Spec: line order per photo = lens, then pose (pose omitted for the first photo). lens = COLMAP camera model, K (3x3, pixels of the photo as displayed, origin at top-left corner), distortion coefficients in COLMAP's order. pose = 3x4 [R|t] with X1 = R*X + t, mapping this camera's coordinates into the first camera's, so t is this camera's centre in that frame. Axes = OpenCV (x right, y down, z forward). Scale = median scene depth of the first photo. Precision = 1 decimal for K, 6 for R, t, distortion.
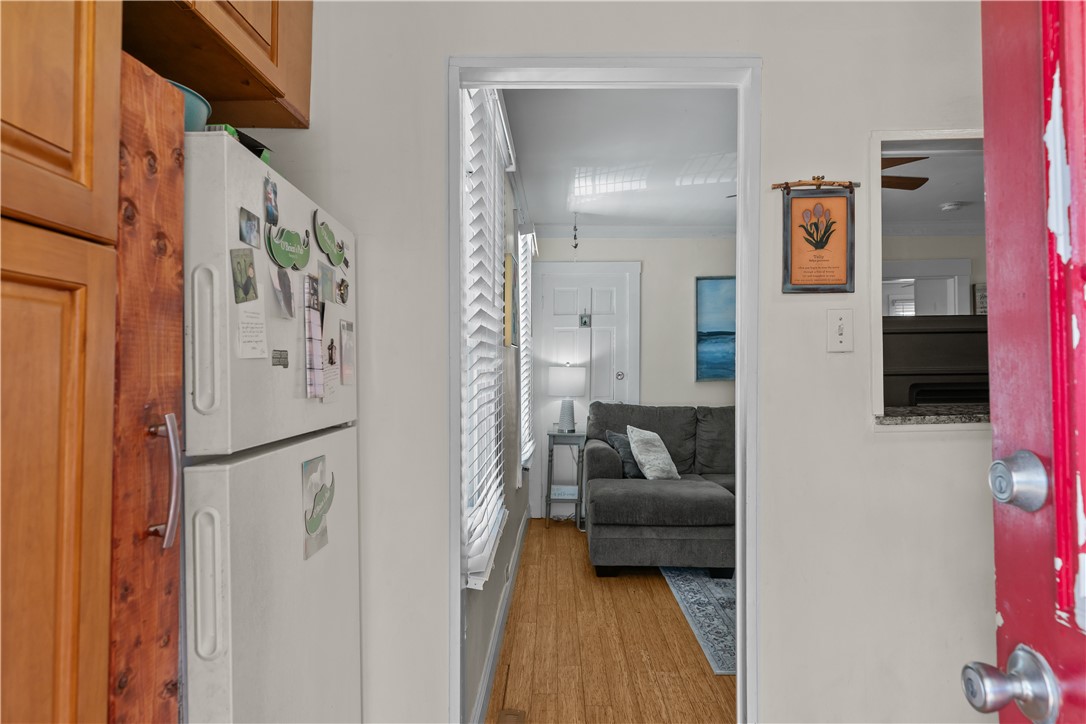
lens RADIAL K [[640.2, 0, 571.5], [0, 640.2, 390.6], [0, 0, 1]] dist [0.001747, -0.000298]
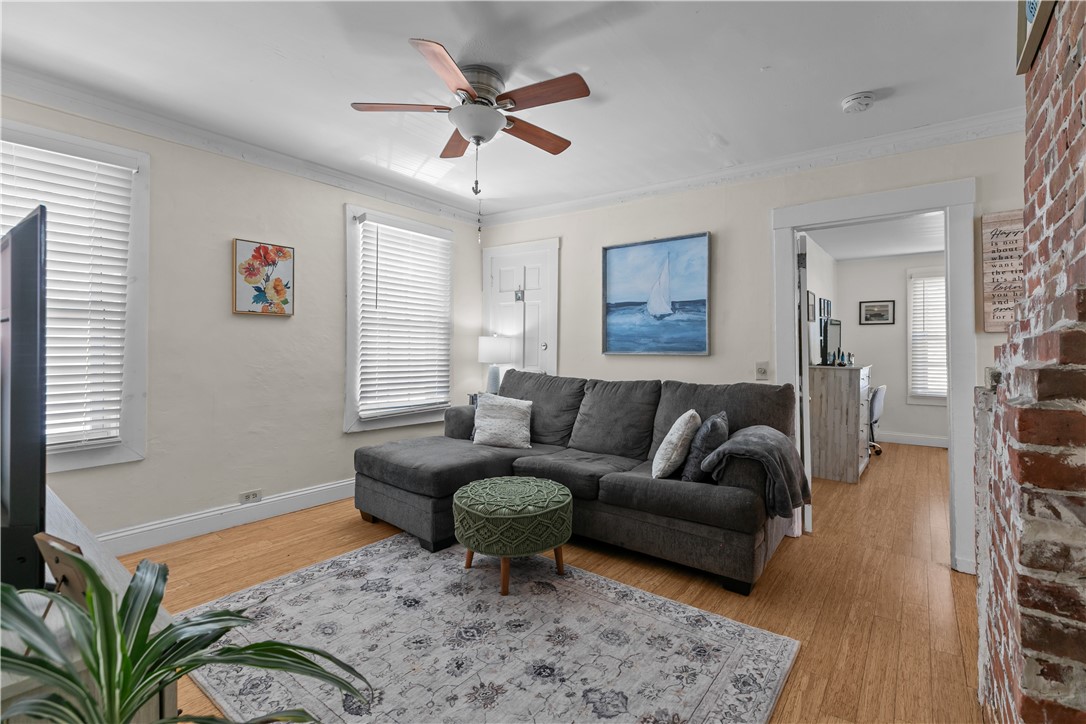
lens RADIAL K [[488.7, 0, 568.3], [0, 488.7, 358.8], [0, 0, 1]] dist [0.002461, -0.000408]
pose [[0.809666, 0.035942, -0.585789, 0.642176], [-0.042662, 0.999087, 0.002334, -0.006787], [0.585338, 0.023102, 0.810460, 0.396214]]
